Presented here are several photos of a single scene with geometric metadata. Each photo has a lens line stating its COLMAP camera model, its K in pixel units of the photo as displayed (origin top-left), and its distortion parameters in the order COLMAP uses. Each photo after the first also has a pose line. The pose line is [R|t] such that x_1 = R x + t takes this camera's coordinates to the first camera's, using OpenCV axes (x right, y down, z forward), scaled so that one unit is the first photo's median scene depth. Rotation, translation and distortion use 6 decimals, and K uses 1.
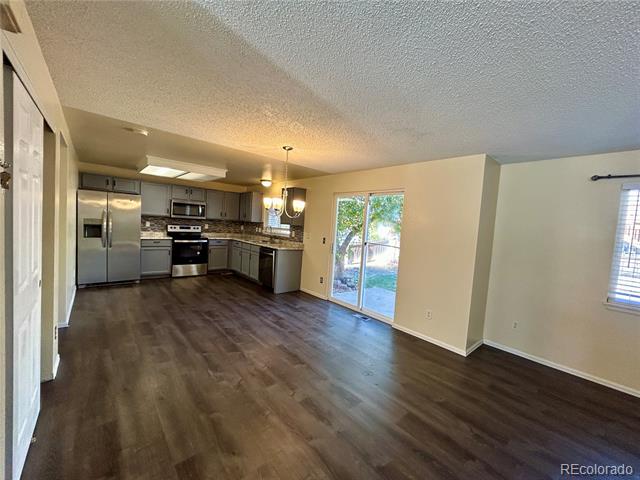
lens RADIAL K [[257.1, 0, 320.4], [0, 257.1, 239.4], [0, 0, 1]] dist [0.000752, 0.000419]
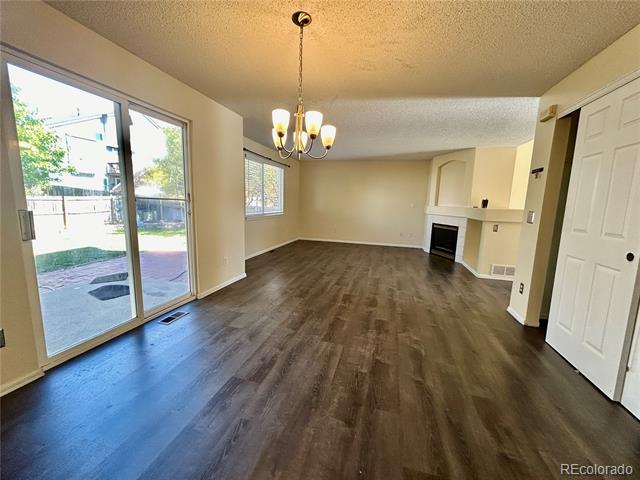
lens RADIAL K [[257.1, 0, 320.4], [0, 257.1, 239.4], [0, 0, 1]] dist [0.000752, 0.000419]
pose [[-0.545425, -0.204521, 0.812824, -0.401683], [-0.017396, 0.972326, 0.232981, -0.028800], [-0.837979, 0.112934, -0.533888, 0.791954]]
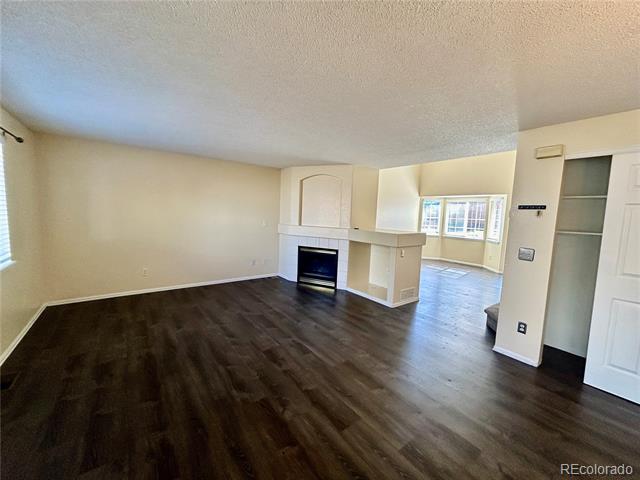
lens RADIAL K [[257.1, 0, 320.4], [0, 257.1, 239.4], [0, 0, 1]] dist [0.000752, 0.000419]
pose [[-0.992580, -0.108046, 0.055782, 0.178229], [-0.097425, 0.981156, 0.166860, -0.032657], [-0.072760, 0.160187, -0.984401, 0.675051]]
